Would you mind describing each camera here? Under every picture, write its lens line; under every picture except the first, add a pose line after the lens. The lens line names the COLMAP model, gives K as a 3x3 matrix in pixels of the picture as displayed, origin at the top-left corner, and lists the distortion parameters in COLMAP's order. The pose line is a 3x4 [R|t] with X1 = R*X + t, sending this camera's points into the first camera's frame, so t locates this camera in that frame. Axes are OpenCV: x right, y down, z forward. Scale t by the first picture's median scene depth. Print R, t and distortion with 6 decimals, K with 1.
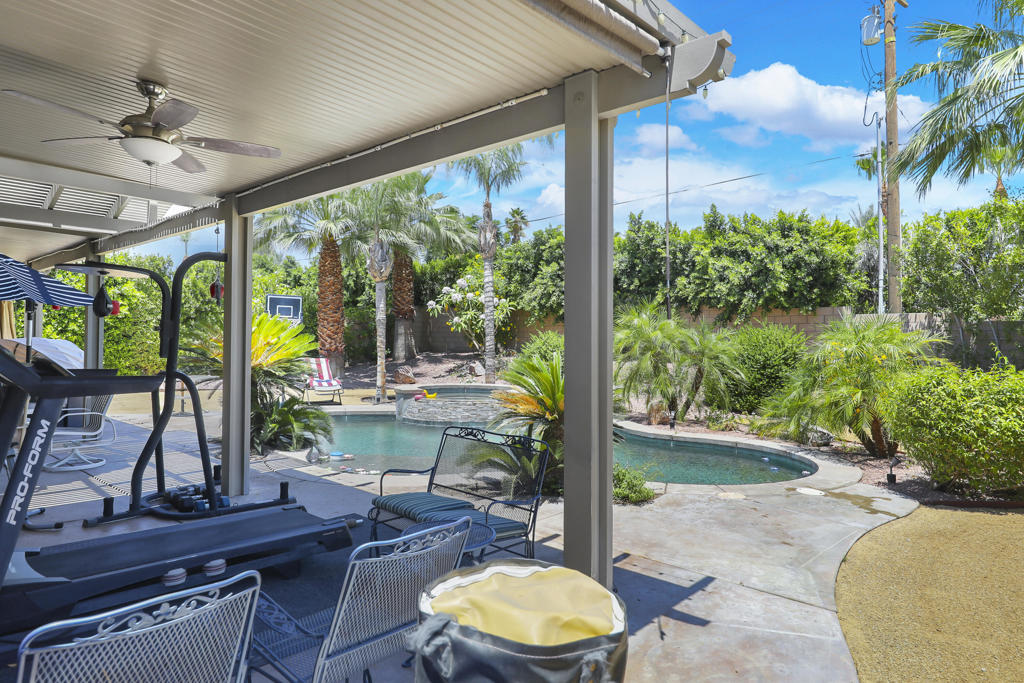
lens RADIAL K [[650.0, 0, 515.5], [0, 650.0, 334.1], [0, 0, 1]] dist [-0.035649, -0.000238]
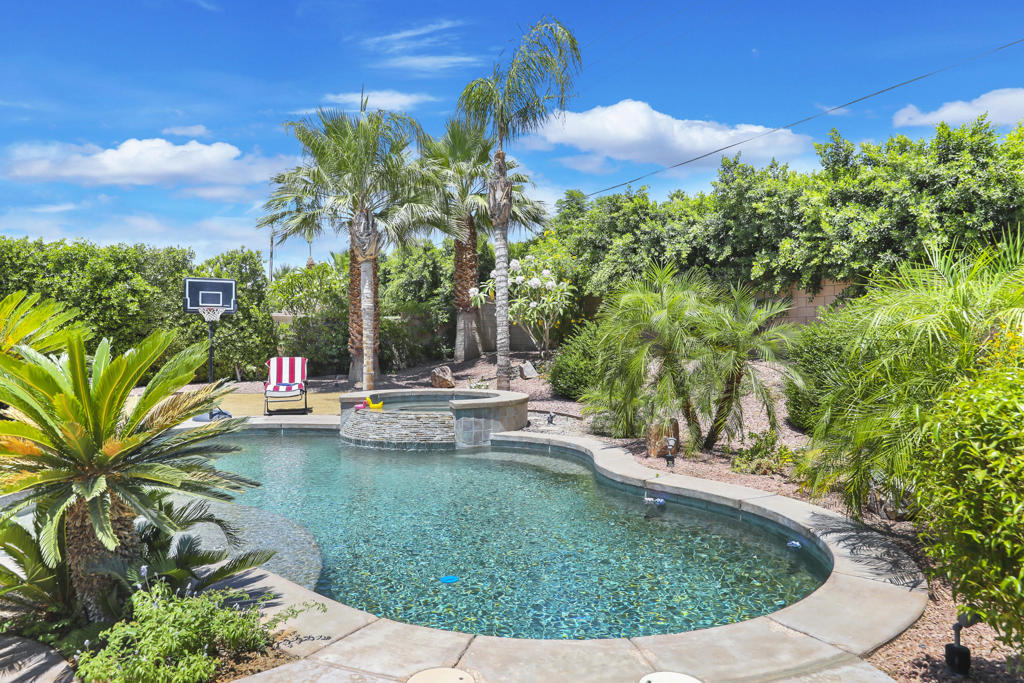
lens RADIAL K [[676.7, 0, 506.6], [0, 676.7, 352.7], [0, 0, 1]] dist [0.007535, -0.003341]
pose [[0.960986, -0.007708, -0.276490, 0.172853], [0.015022, 0.999591, 0.024344, 0.012954], [0.276189, -0.027548, 0.960709, 0.218445]]
